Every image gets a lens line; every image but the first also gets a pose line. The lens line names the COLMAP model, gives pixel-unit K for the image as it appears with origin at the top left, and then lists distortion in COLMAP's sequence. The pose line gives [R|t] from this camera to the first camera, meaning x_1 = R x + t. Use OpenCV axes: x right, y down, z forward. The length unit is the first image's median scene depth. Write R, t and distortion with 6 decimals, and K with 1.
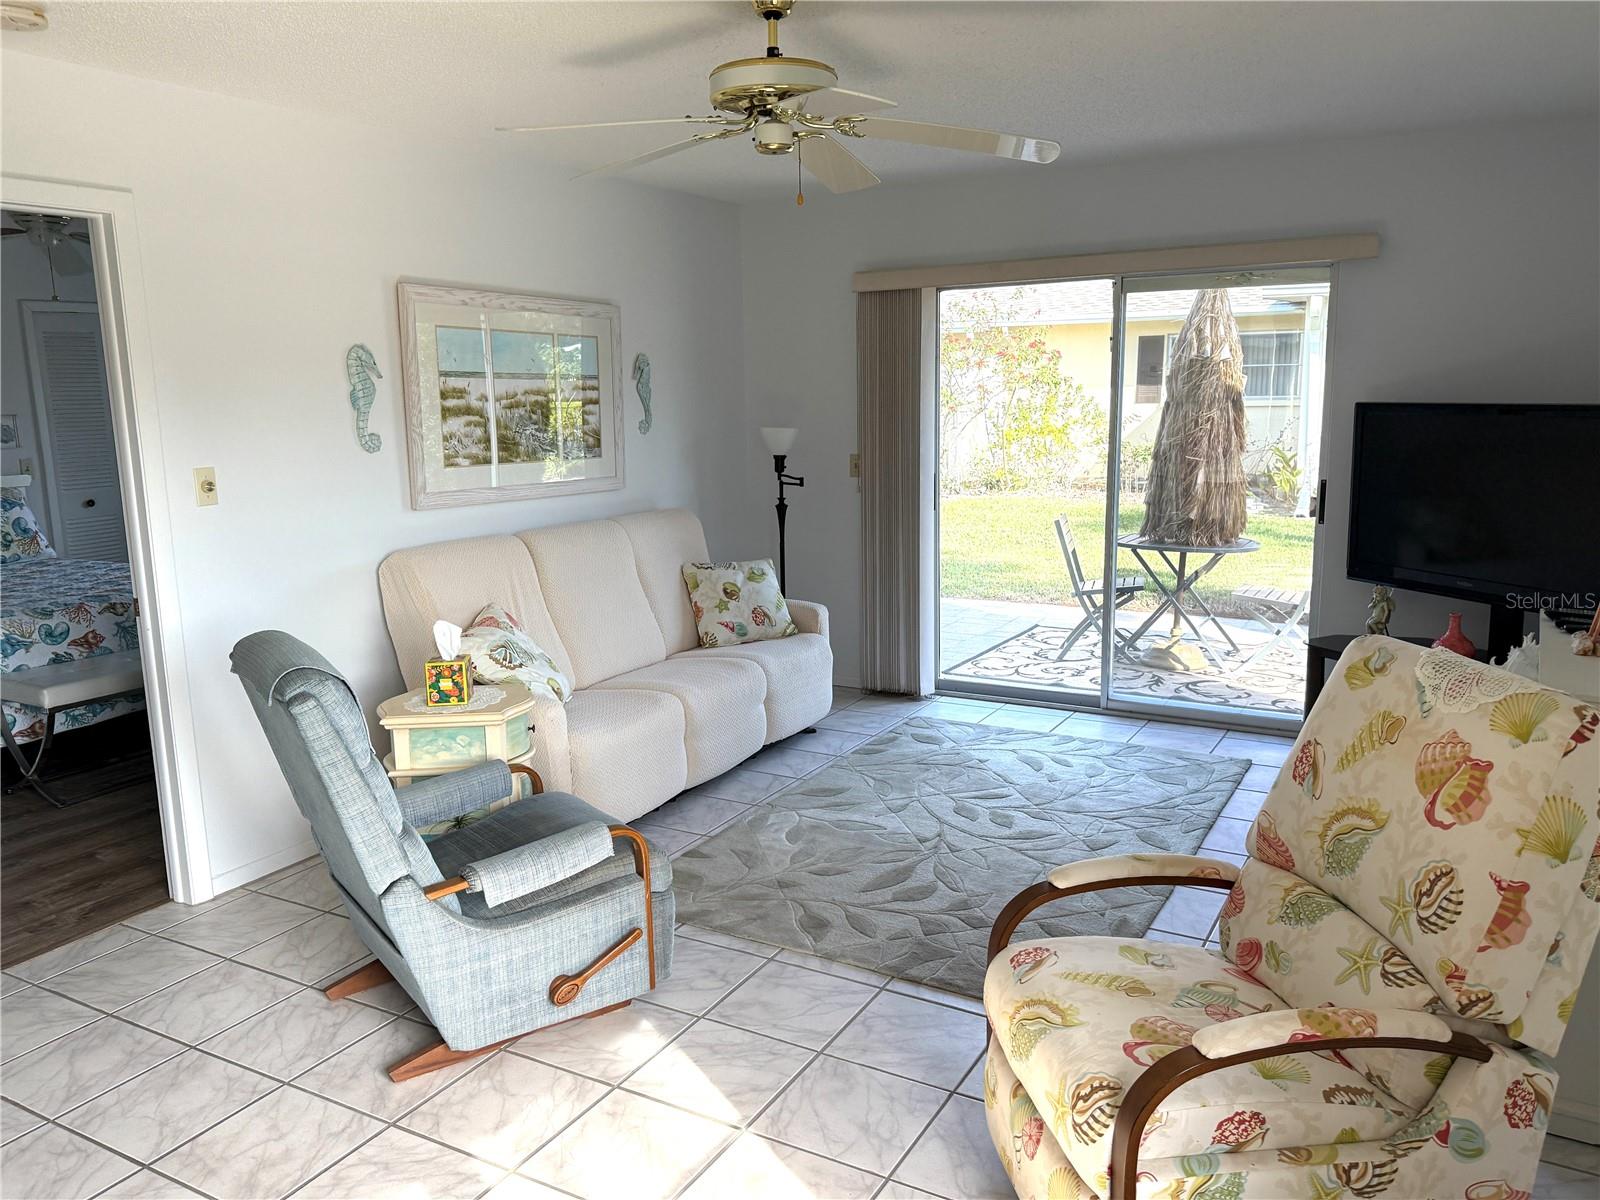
lens RADIAL K [[1205.8, 0, 805.3], [0, 1205.8, 613.1], [0, 0, 1]] dist [0.080358, -0.111781]
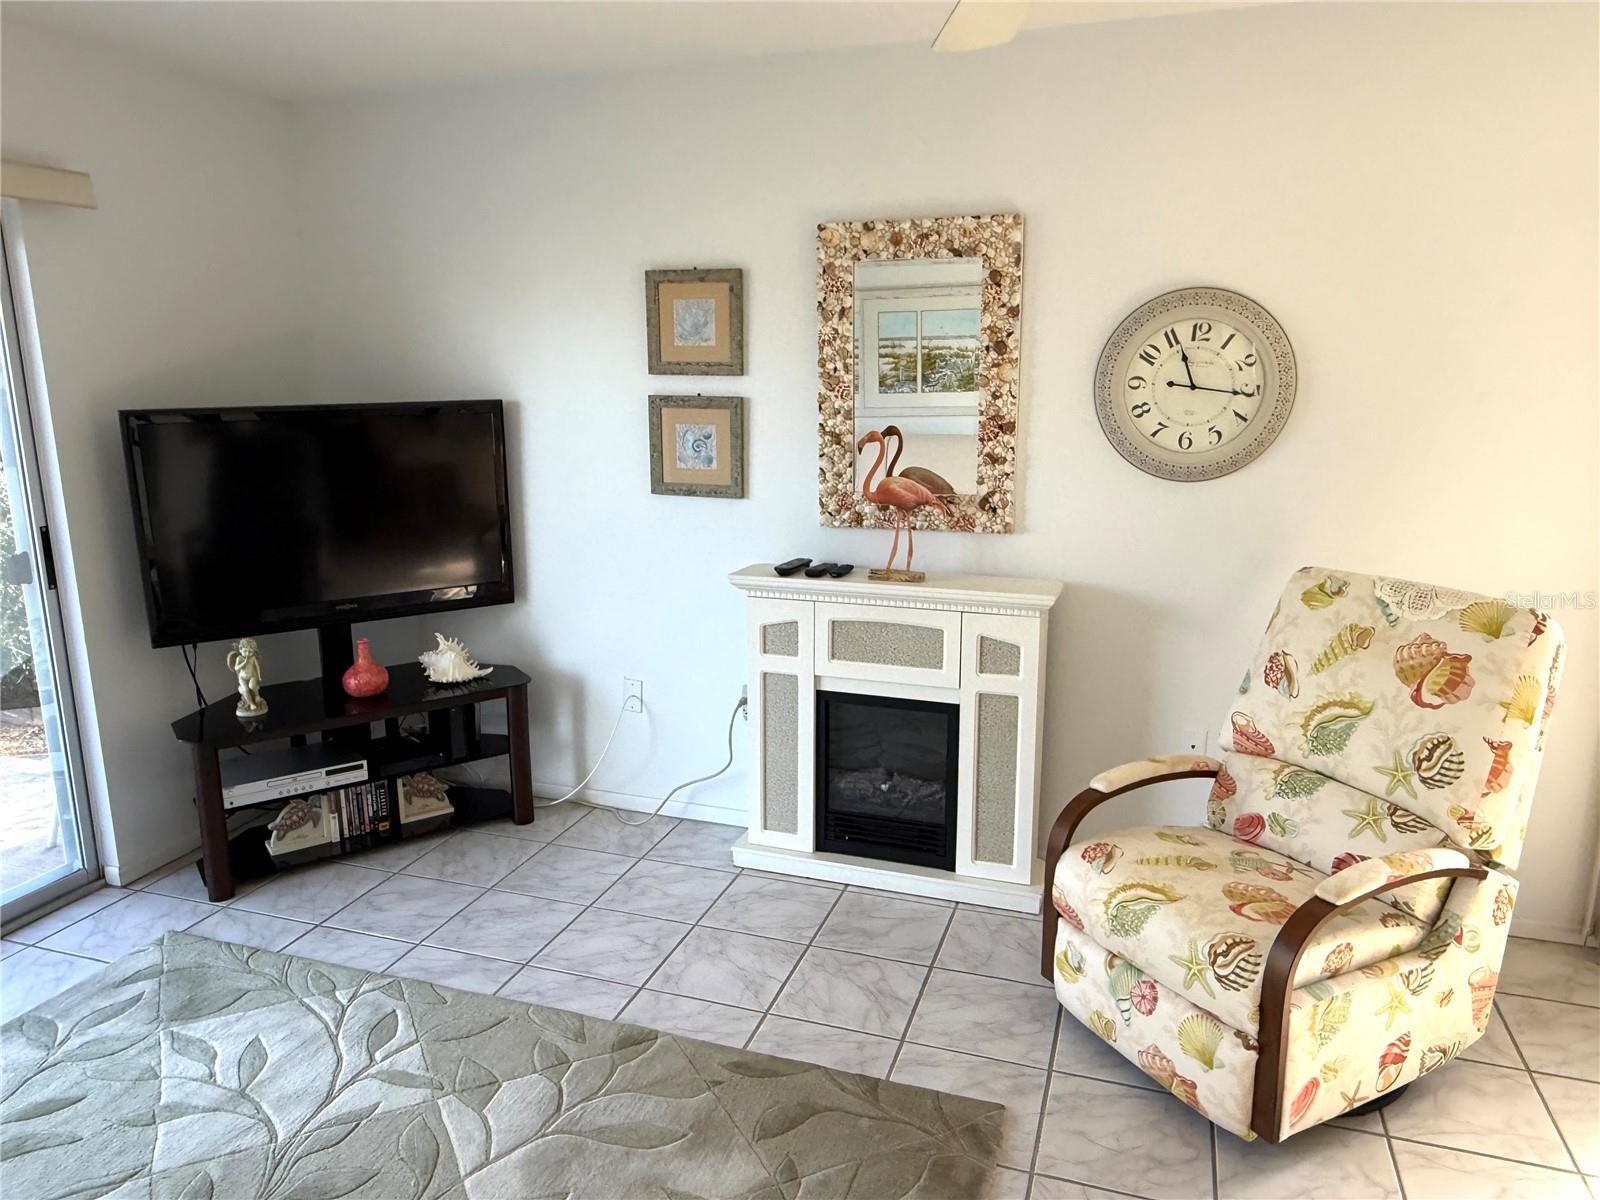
lens RADIAL K [[1078.9, 0, 795.4], [0, 1078.9, 601.8], [0, 0, 1]] dist [-0.001407, 0.001529]
pose [[0.950832, -0.055531, 0.304687, -0.318375], [0.049760, 0.998405, 0.026680, -0.001922], [-0.305682, -0.010207, 0.952079, 0.073561]]
